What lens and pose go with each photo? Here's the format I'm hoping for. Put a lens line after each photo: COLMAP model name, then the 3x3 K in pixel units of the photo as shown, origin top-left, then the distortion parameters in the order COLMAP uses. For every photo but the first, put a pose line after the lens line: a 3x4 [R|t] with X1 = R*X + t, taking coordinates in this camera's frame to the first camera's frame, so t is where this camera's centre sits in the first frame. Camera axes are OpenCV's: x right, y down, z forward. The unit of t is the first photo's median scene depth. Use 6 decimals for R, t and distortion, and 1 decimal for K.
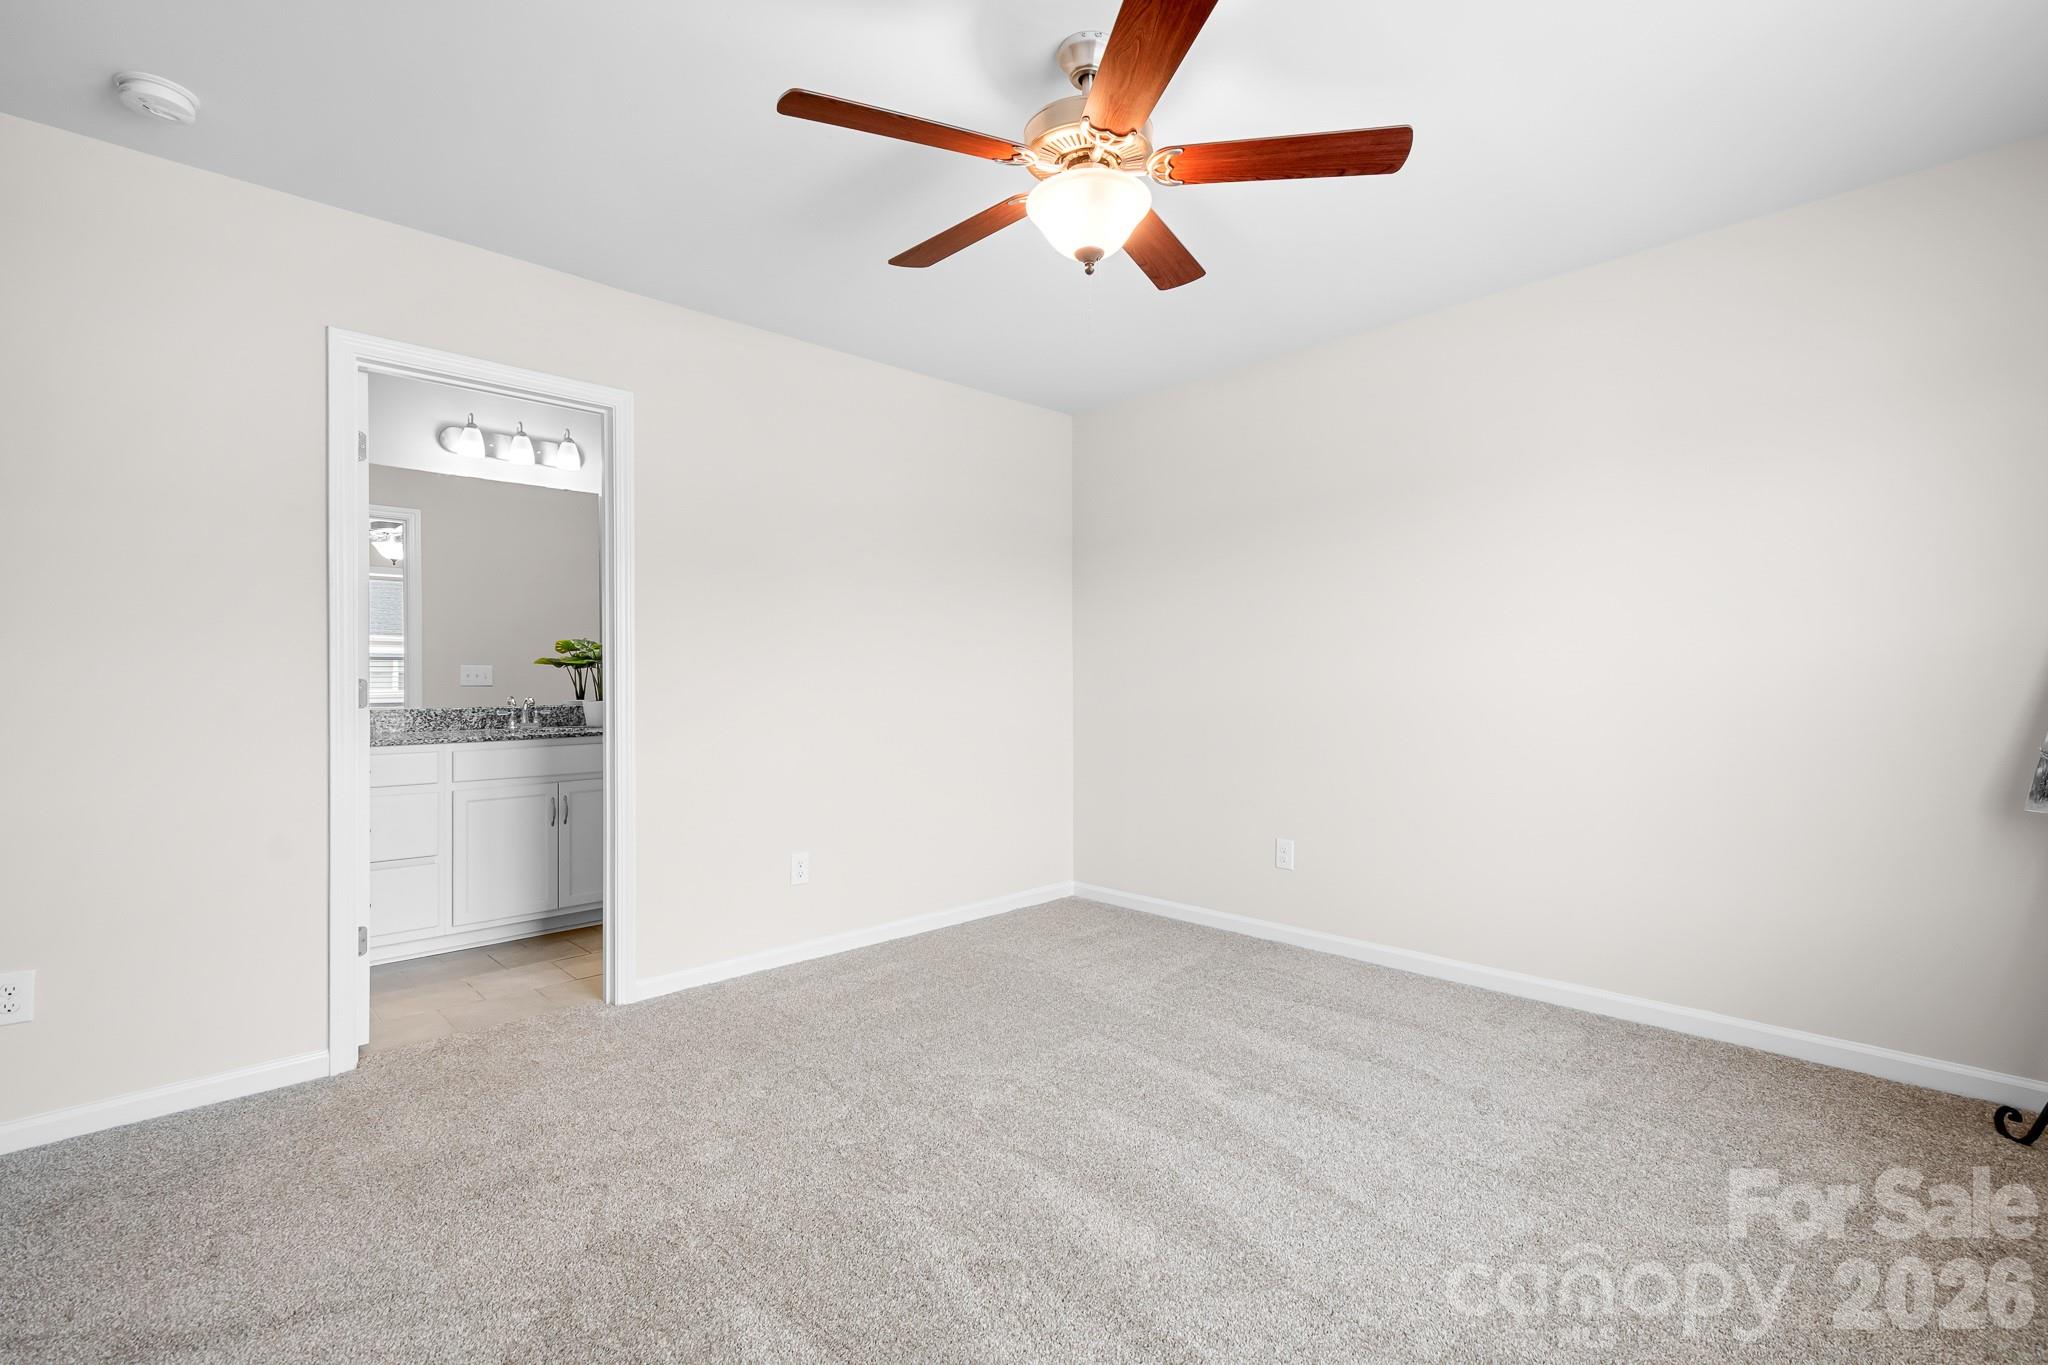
lens RADIAL K [[917.3, 0, 1019.1], [0, 917.3, 682.4], [0, 0, 1]] dist [0.016368, -0.001336]
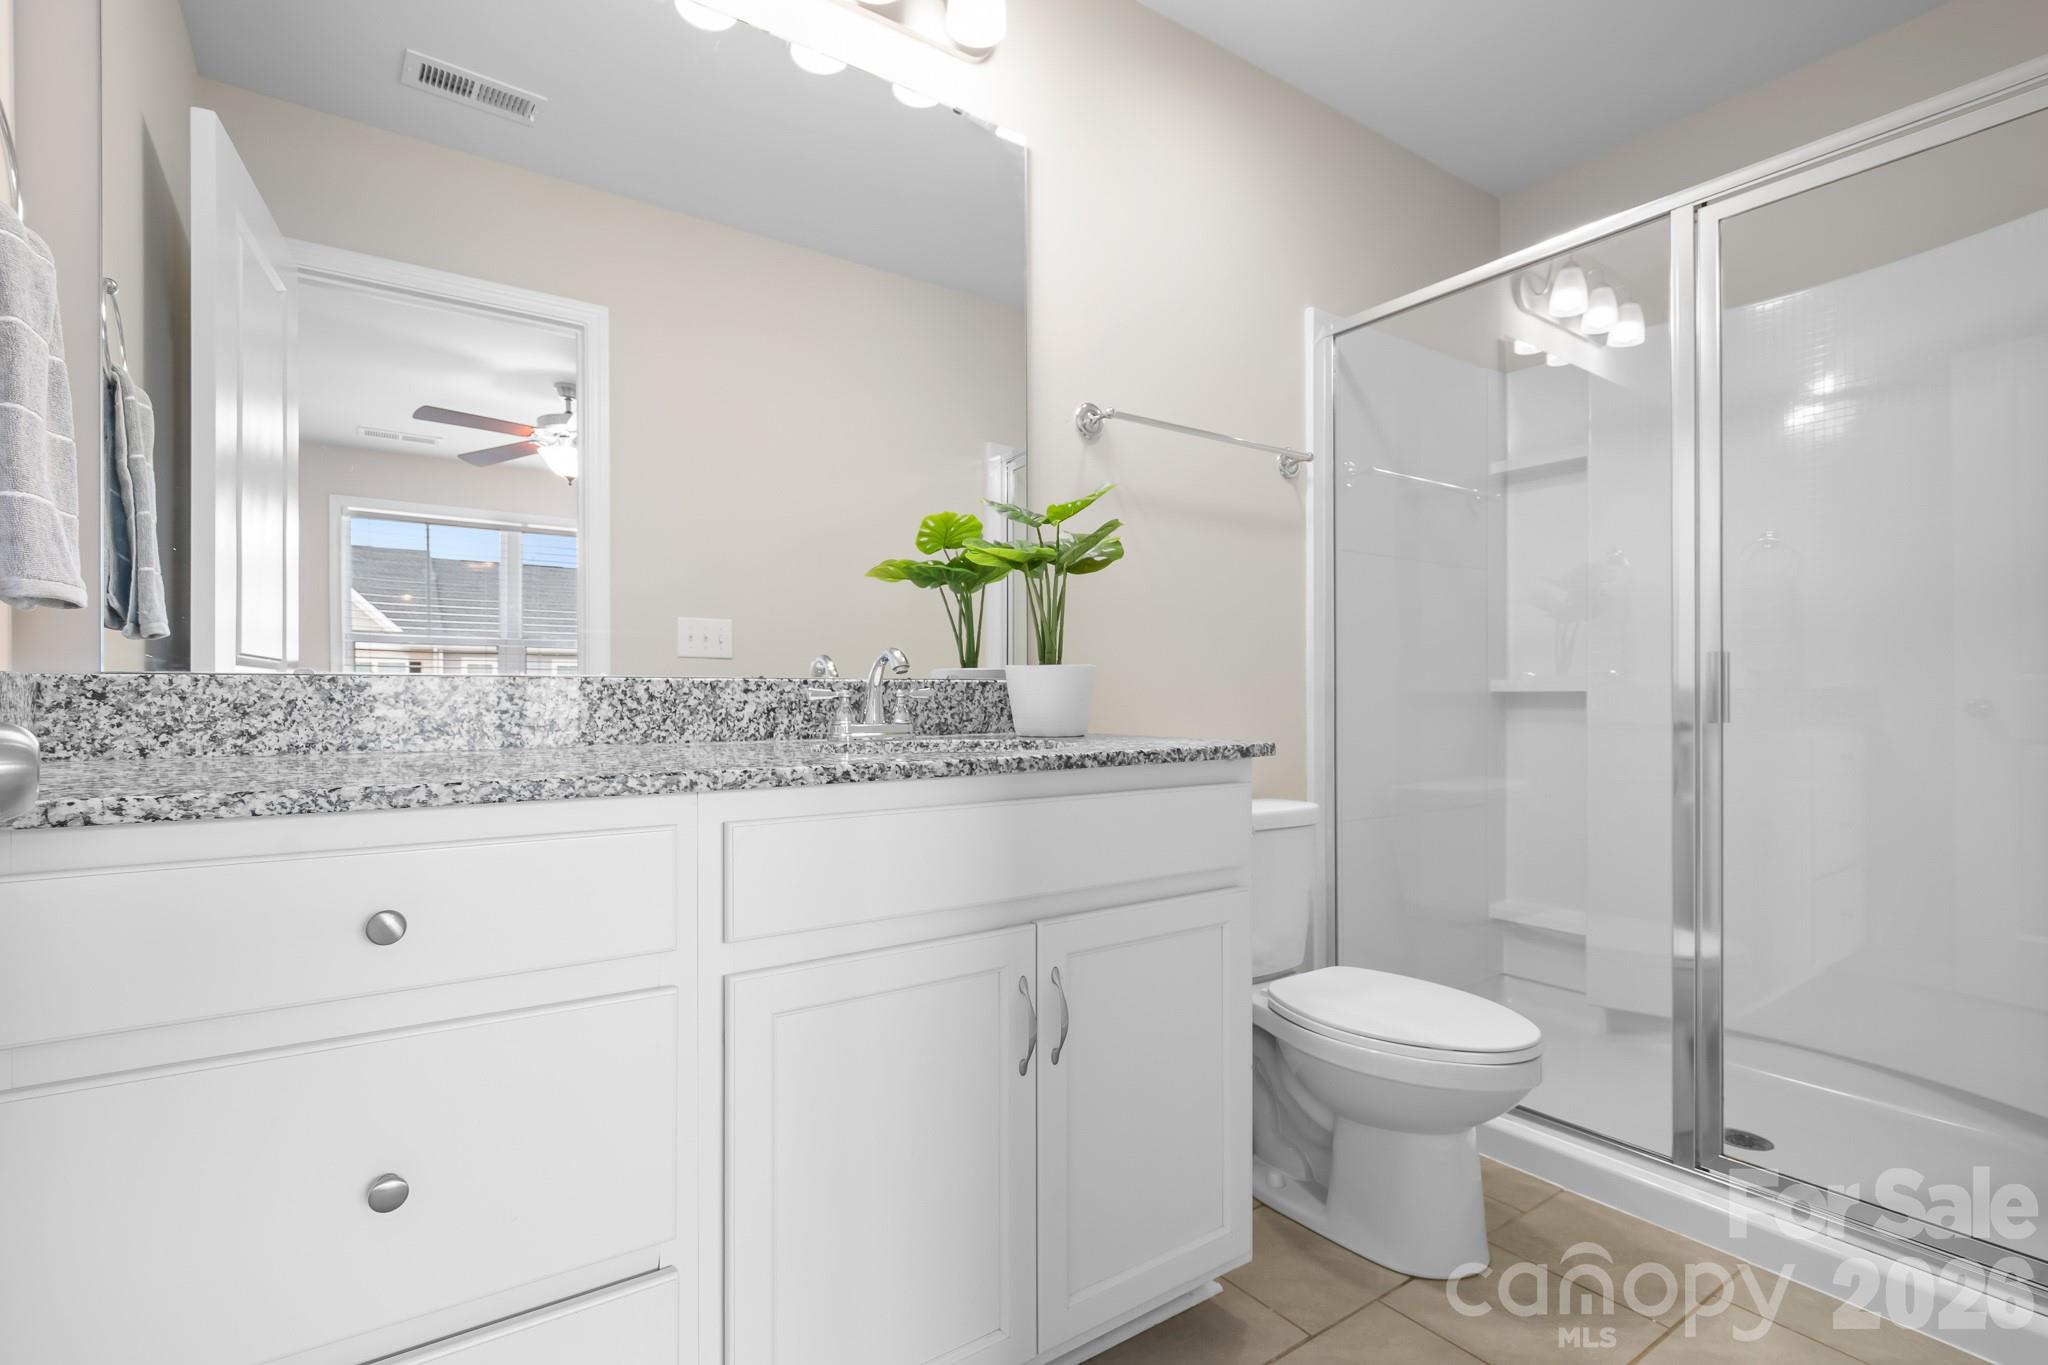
lens RADIAL K [[976.0, 0, 1031.1], [0, 976.0, 692.6], [0, 0, 1]] dist [0.012614, -0.005587]
pose [[0.986623, -0.000190, -0.163019, -0.416255], [-0.000750, 0.999983, -0.005702, 0.034362], [0.163017, 0.005748, 0.986607, 0.639165]]
